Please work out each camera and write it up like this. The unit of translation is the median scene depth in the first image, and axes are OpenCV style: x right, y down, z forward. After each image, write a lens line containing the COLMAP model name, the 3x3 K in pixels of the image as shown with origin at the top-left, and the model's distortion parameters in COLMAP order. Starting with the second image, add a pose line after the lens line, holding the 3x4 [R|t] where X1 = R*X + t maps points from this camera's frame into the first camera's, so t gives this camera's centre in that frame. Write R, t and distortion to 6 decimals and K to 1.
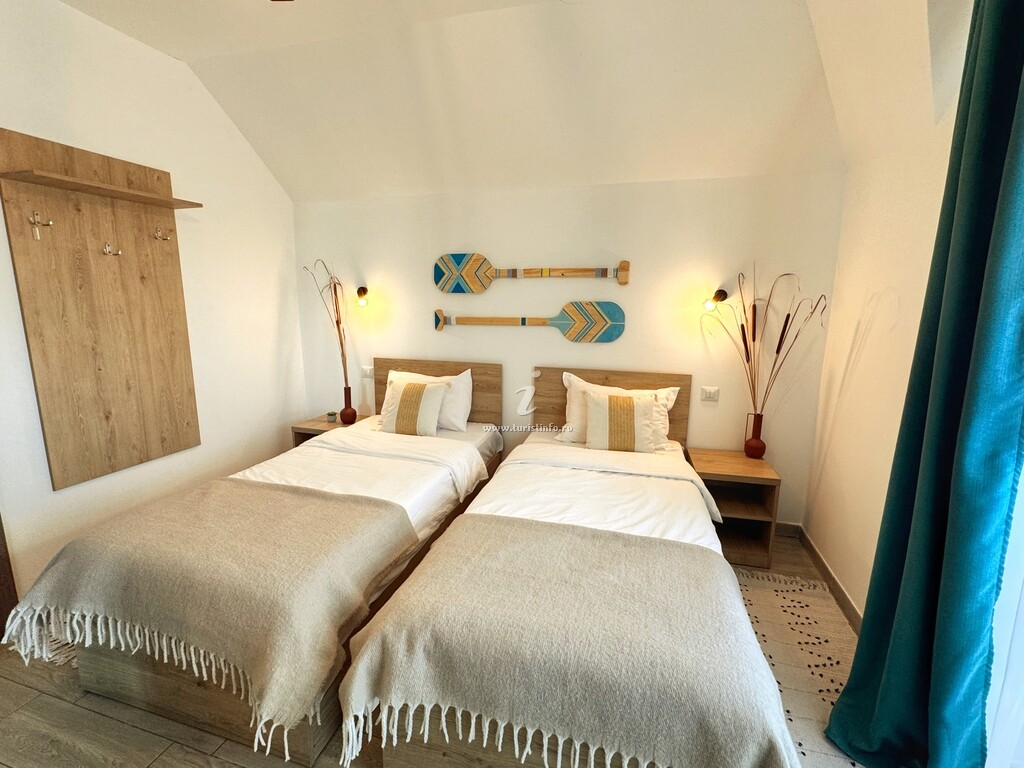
lens RADIAL K [[453.3, 0, 512.0], [0, 453.3, 384.0], [0, 0, 1]] dist [-0.004619, 0.000051]
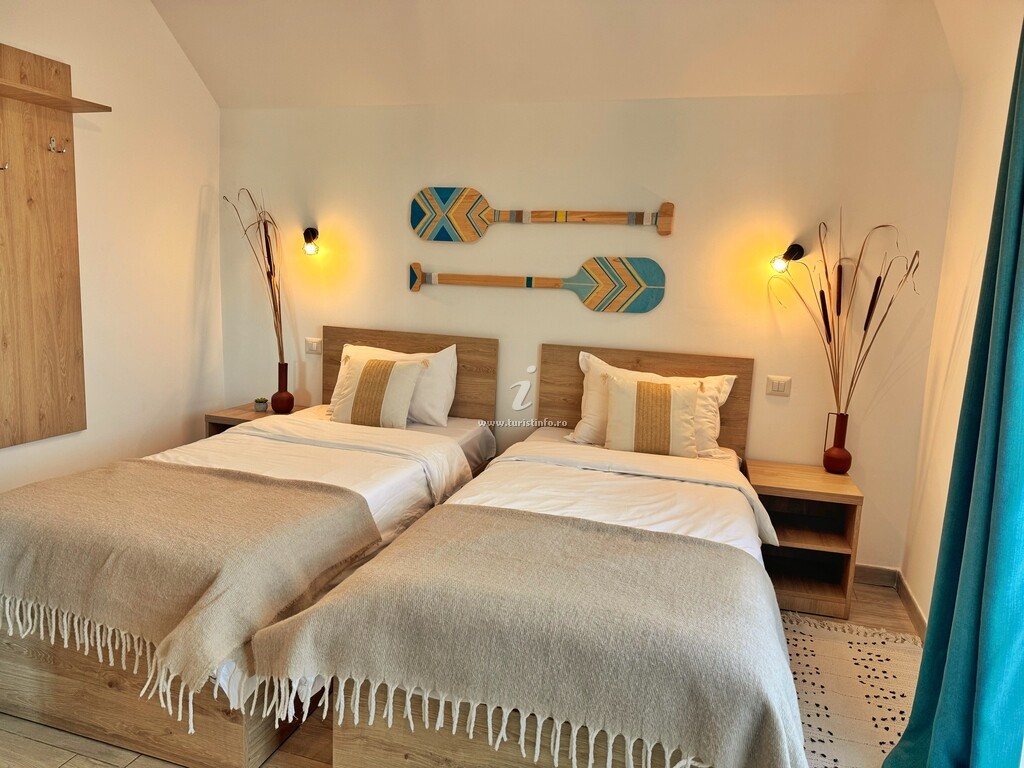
lens RADIAL K [[705.8, 0, 512.1], [0, 705.8, 388.8], [0, 0, 1]] dist [0.079901, -0.104997]
pose [[0.999283, 0.036187, -0.011159, 0.018406], [-0.036424, 0.999098, -0.021821, 0.069920], [0.010359, 0.022212, 0.999700, -0.168734]]
